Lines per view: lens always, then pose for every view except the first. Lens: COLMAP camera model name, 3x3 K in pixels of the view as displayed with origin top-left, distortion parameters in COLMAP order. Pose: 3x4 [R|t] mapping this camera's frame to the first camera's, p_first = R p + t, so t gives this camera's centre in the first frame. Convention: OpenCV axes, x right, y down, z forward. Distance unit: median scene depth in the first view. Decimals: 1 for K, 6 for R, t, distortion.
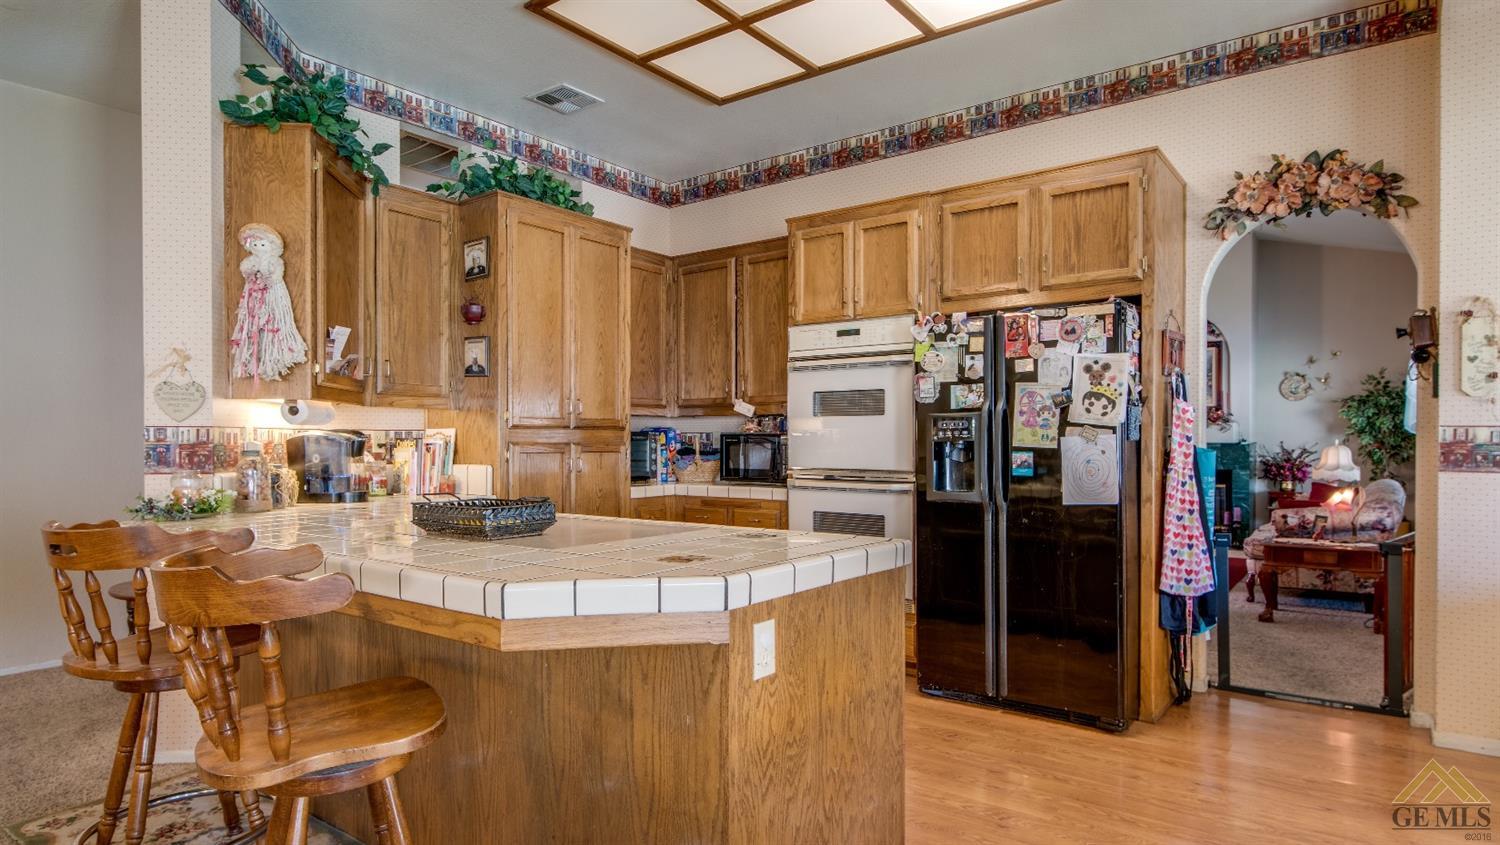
lens RADIAL K [[837.7, 0, 749.9], [0, 837.7, 447.1], [0, 0, 1]] dist [0.002364, -0.001583]
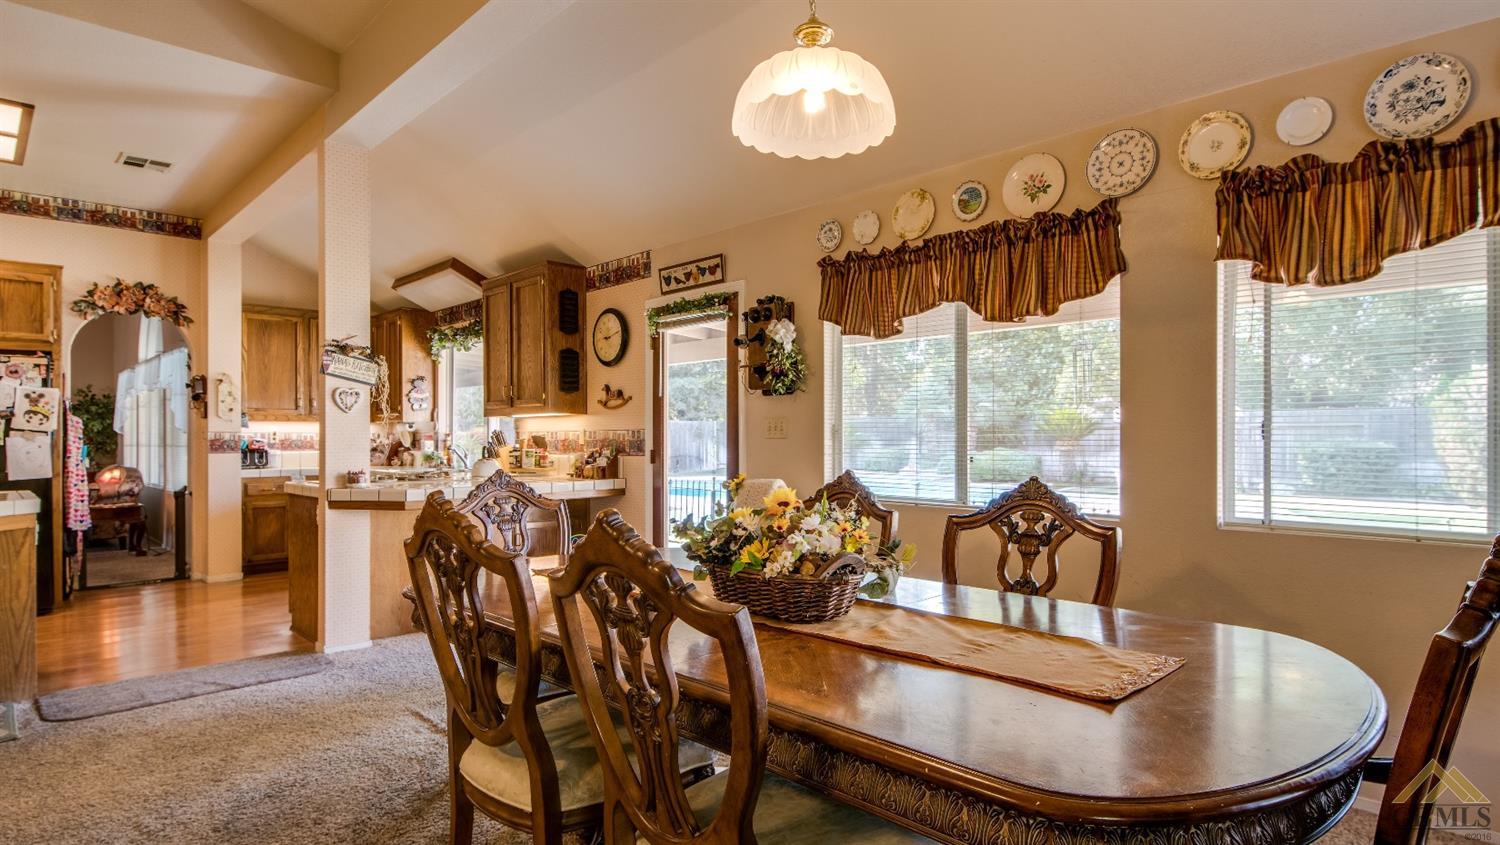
lens RADIAL K [[789.0, 0, 749.7], [0, 789.0, 434.9], [0, 0, 1]] dist [-0.003044, -0.000770]
pose [[0.147198, 0.000035, 0.989107, -0.874923], [0.011471, 0.999933, -0.001743, 0.001607], [-0.989041, 0.011603, 0.147188, -0.598132]]
